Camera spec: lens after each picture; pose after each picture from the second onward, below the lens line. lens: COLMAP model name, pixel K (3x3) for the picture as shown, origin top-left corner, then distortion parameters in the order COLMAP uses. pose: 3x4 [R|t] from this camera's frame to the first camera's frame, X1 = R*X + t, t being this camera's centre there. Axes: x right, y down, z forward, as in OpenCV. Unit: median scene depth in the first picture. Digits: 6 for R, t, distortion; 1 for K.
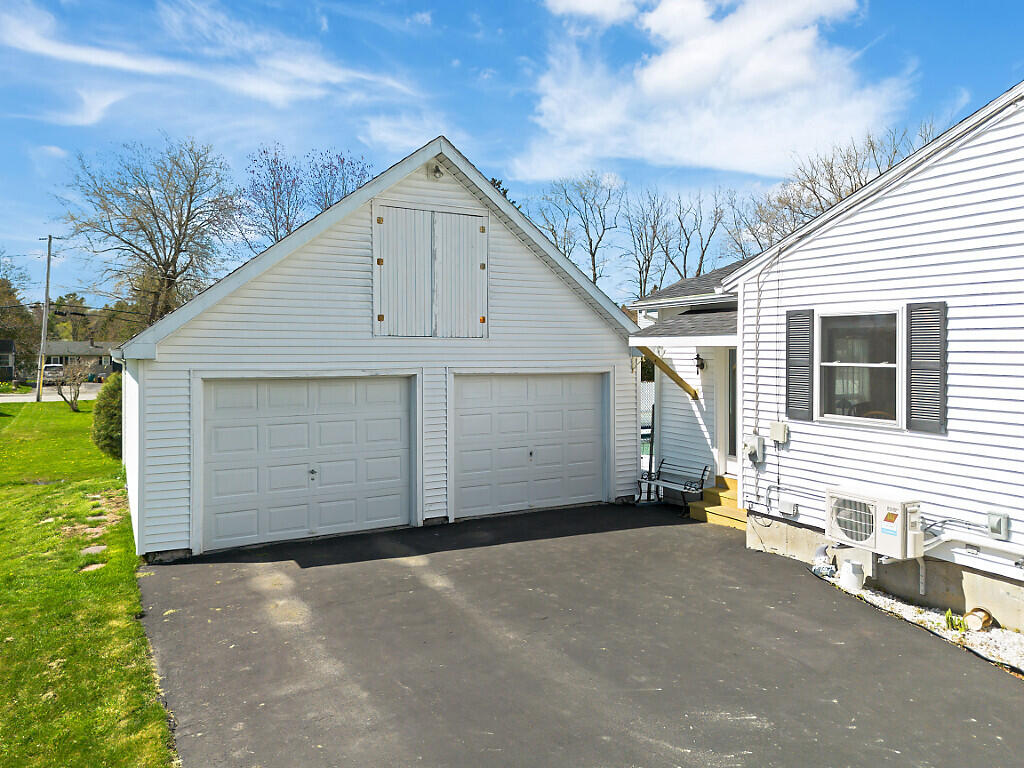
lens RADIAL K [[722.0, 0, 511.7], [0, 722.0, 382.8], [0, 0, 1]] dist [0.034420, -0.012671]
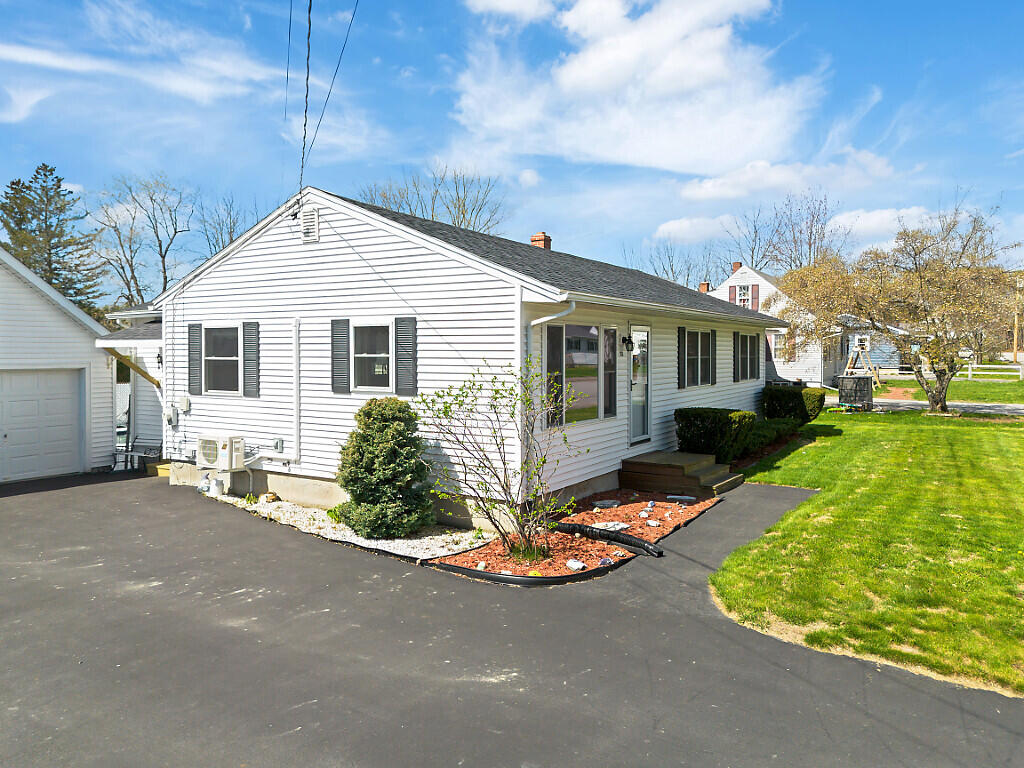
lens RADIAL K [[722.0, 0, 513.6], [0, 722.0, 377.4], [0, 0, 1]] dist [0.034420, -0.012671]
pose [[0.865315, -0.017284, 0.500931, 0.195399], [0.024598, 0.999665, -0.008000, 0.040049], [-0.500625, 0.019245, 0.865450, -0.628348]]
